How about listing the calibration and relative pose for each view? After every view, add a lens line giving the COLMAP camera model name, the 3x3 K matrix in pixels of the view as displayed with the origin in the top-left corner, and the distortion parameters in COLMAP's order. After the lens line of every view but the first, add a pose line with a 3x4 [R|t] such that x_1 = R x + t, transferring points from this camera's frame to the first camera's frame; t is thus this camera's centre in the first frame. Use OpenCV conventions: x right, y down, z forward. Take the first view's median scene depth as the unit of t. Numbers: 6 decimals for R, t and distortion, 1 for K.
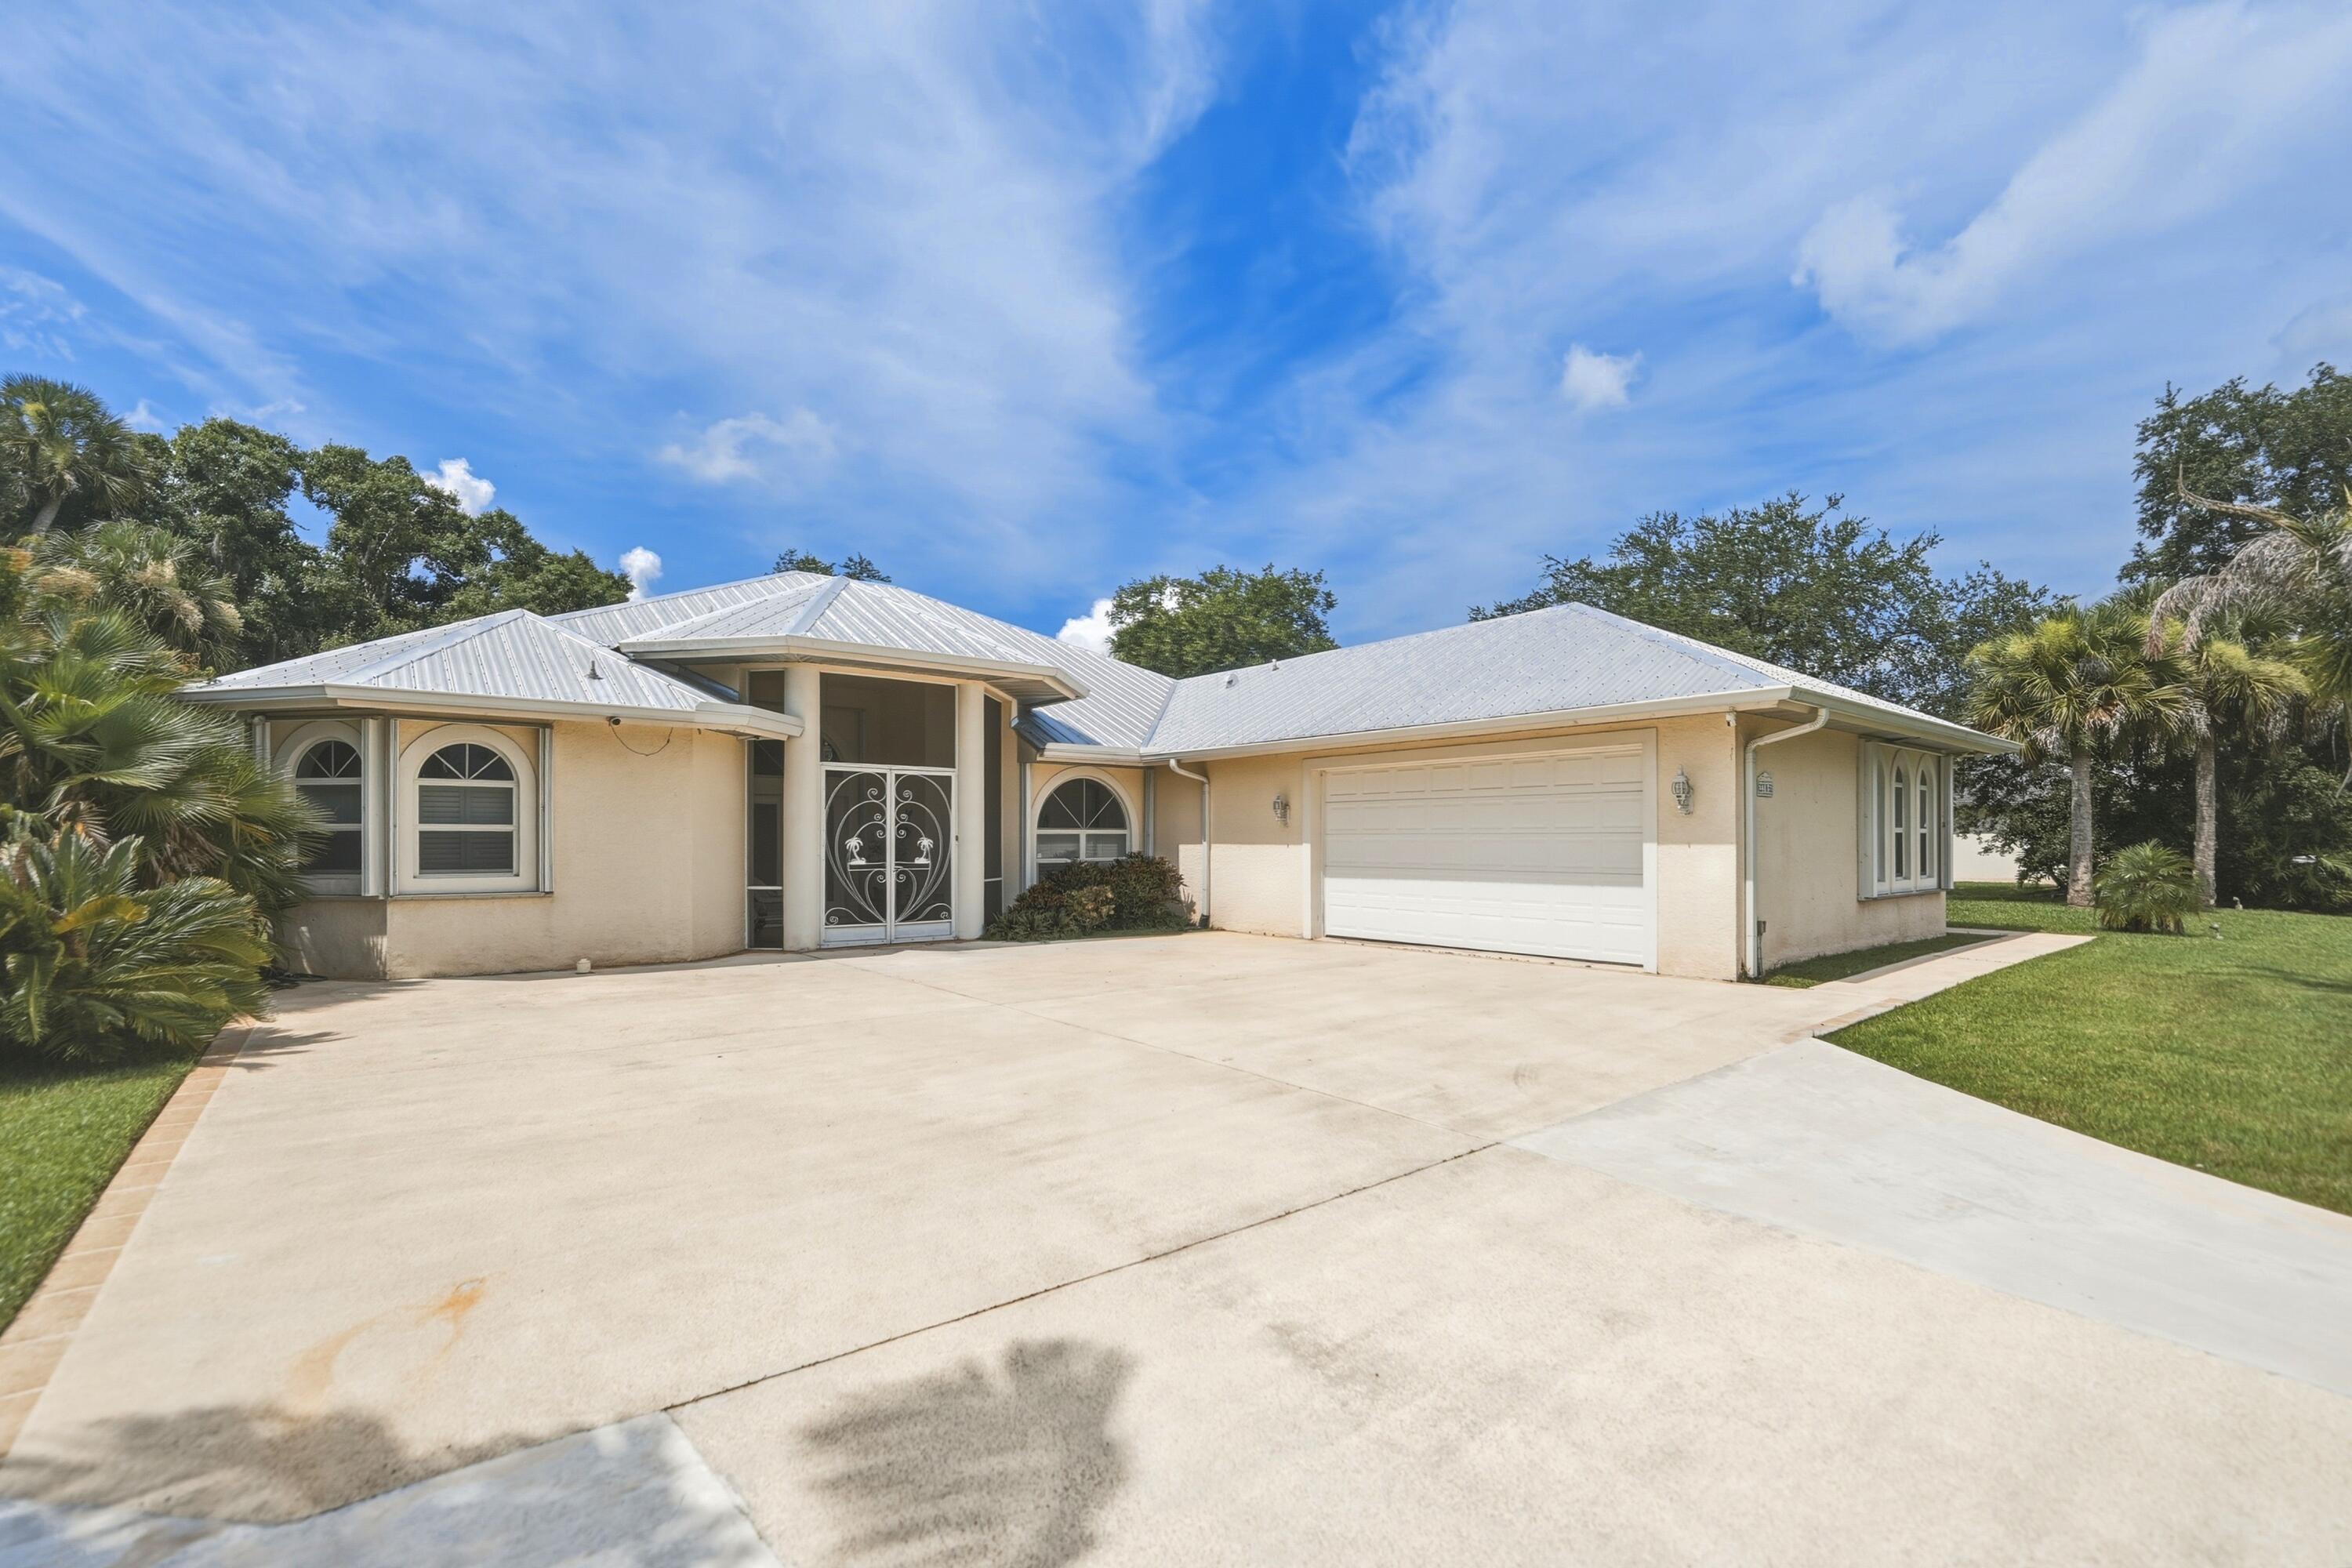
lens RADIAL K [[1025.2, 0, 1174.2], [0, 1025.2, 842.4], [0, 0, 1]] dist [-0.022249, 0.000528]
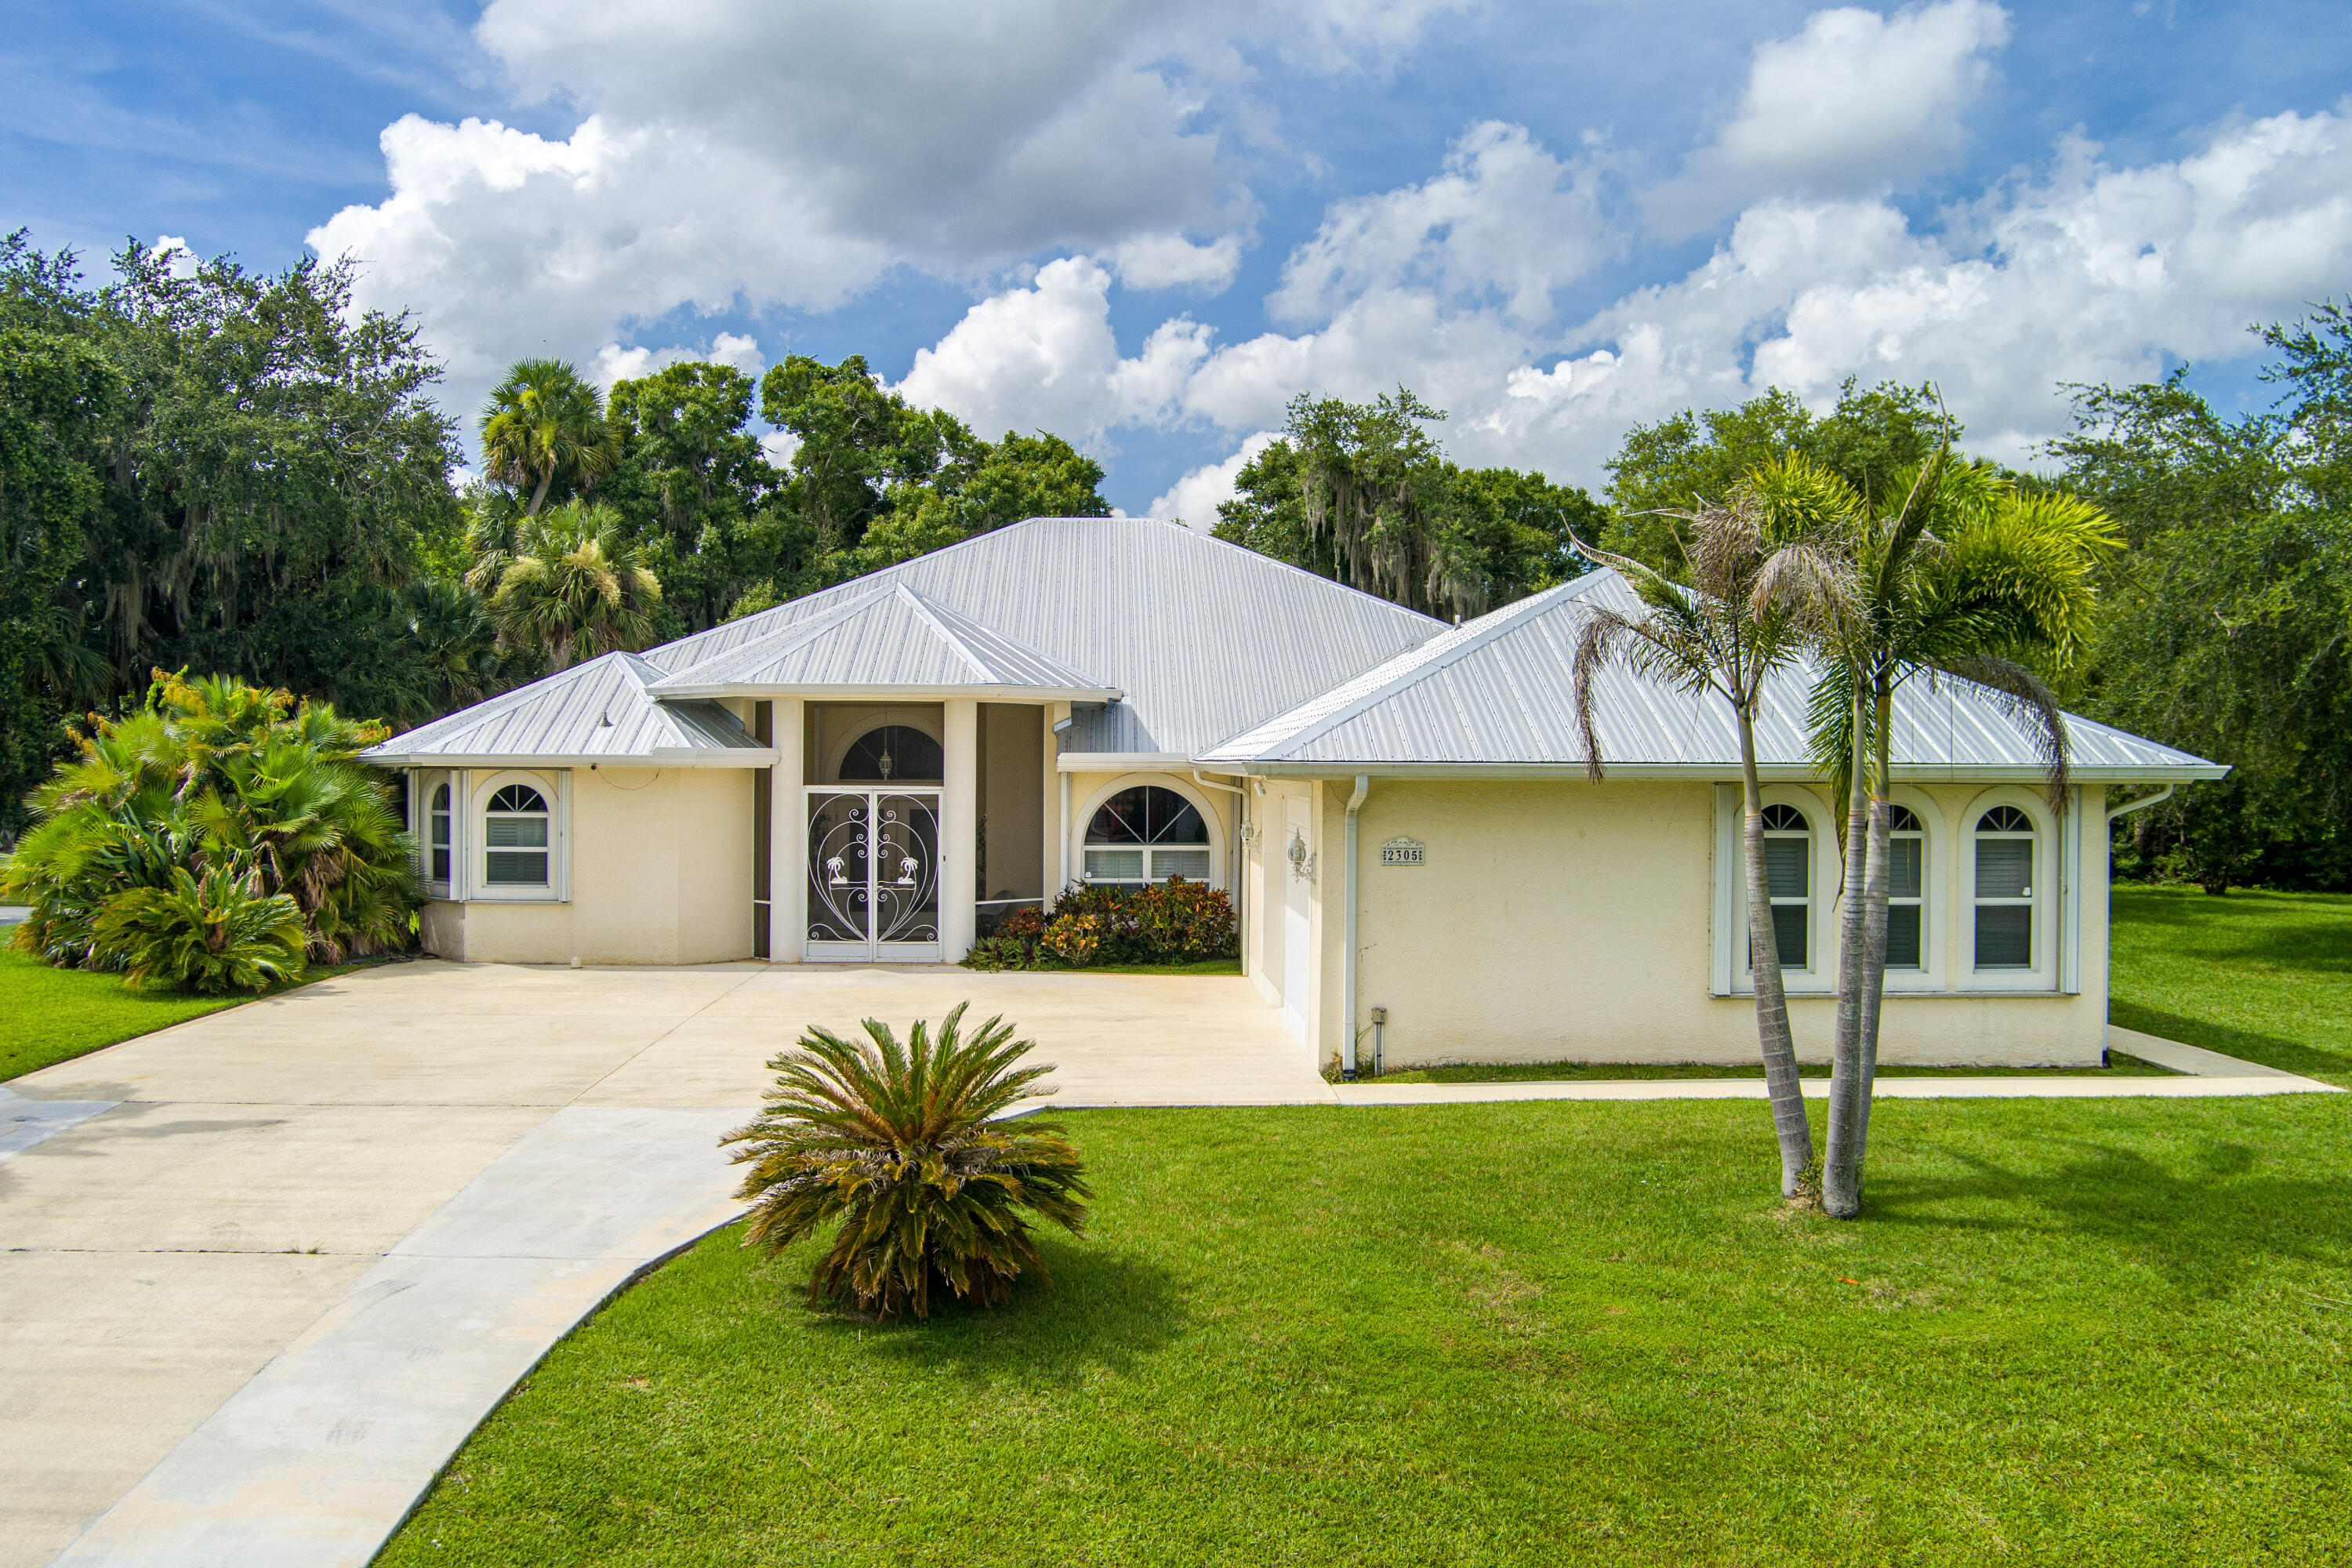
lens RADIAL K [[1896.2, 0, 1176.0], [0, 1896.2, 784.0], [0, 0, 1]] dist [-0.076613, 0.008193]
pose [[0.799791, 0.014408, -0.600105, 0.987526], [-0.008710, 0.999885, 0.012399, -0.094148], [0.600215, -0.004690, 0.799825, -0.288827]]
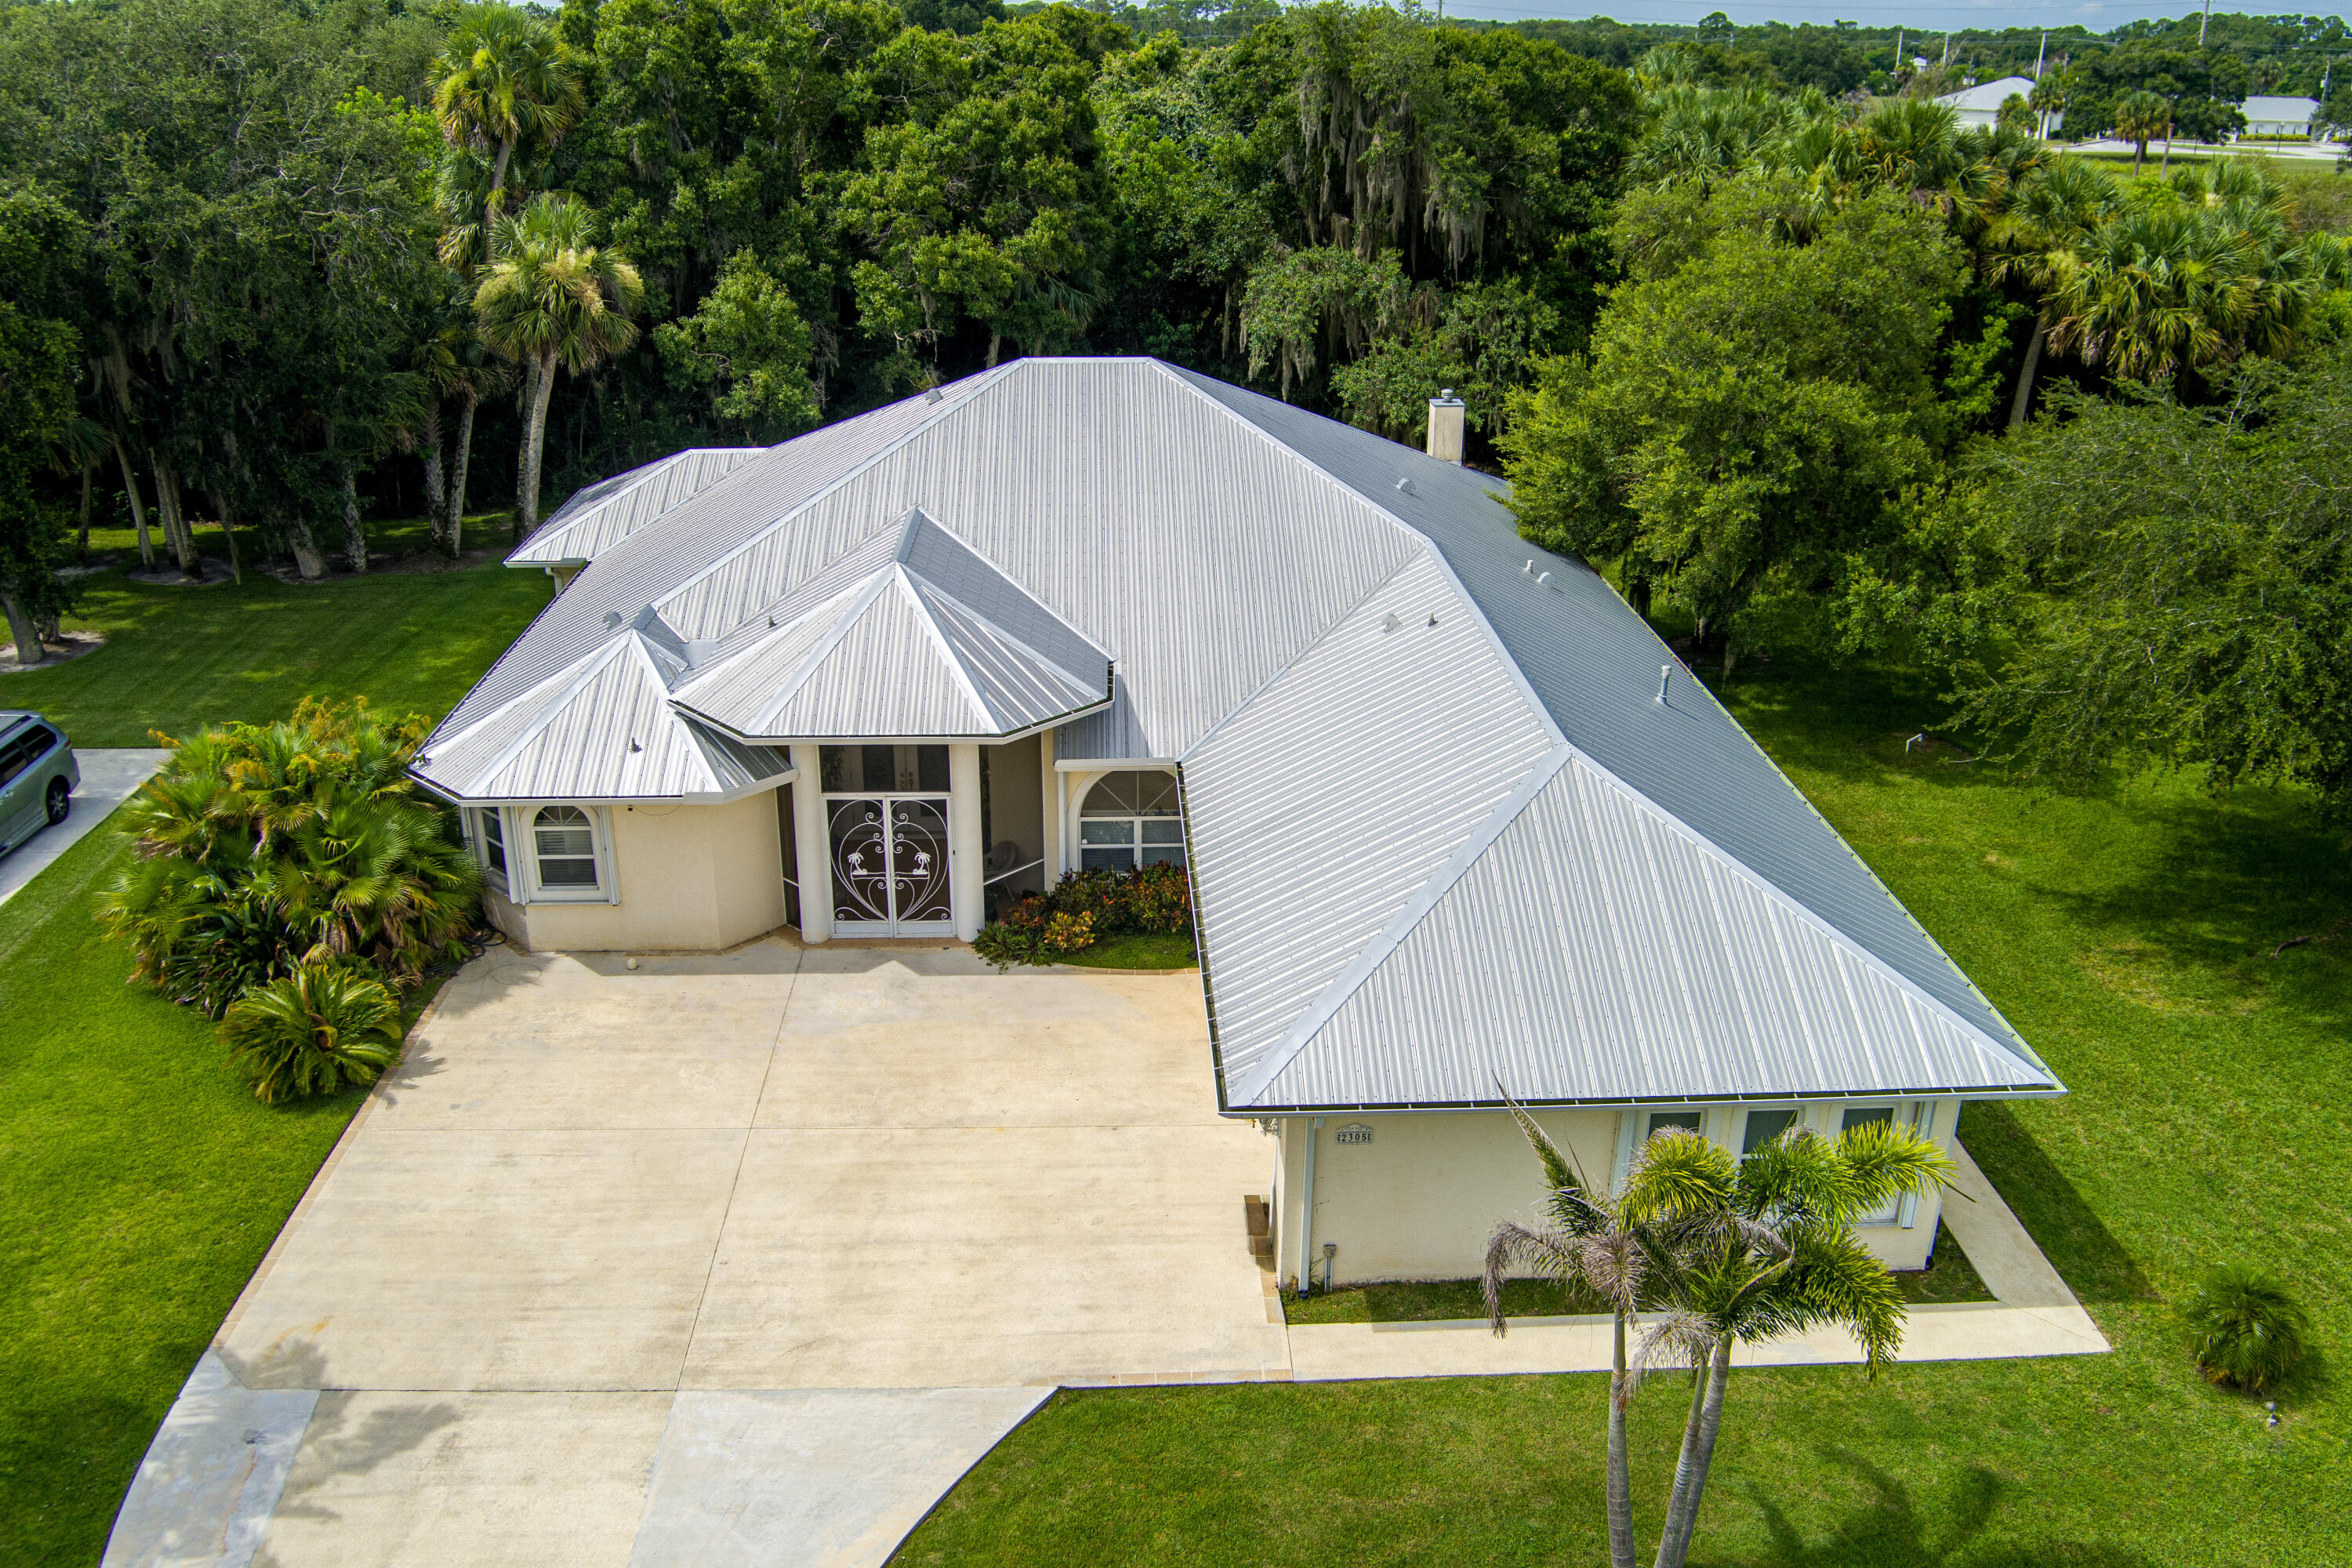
lens RADIAL K [[1896.2, 0, 1176.0], [0, 1896.2, 784.0], [0, 0, 1]] dist [-0.076613, 0.008193]
pose [[0.801834, 0.232228, -0.550575, 0.993461], [-0.009719, 0.926338, 0.376567, -0.777223], [0.597468, -0.296593, 0.745026, -0.298371]]
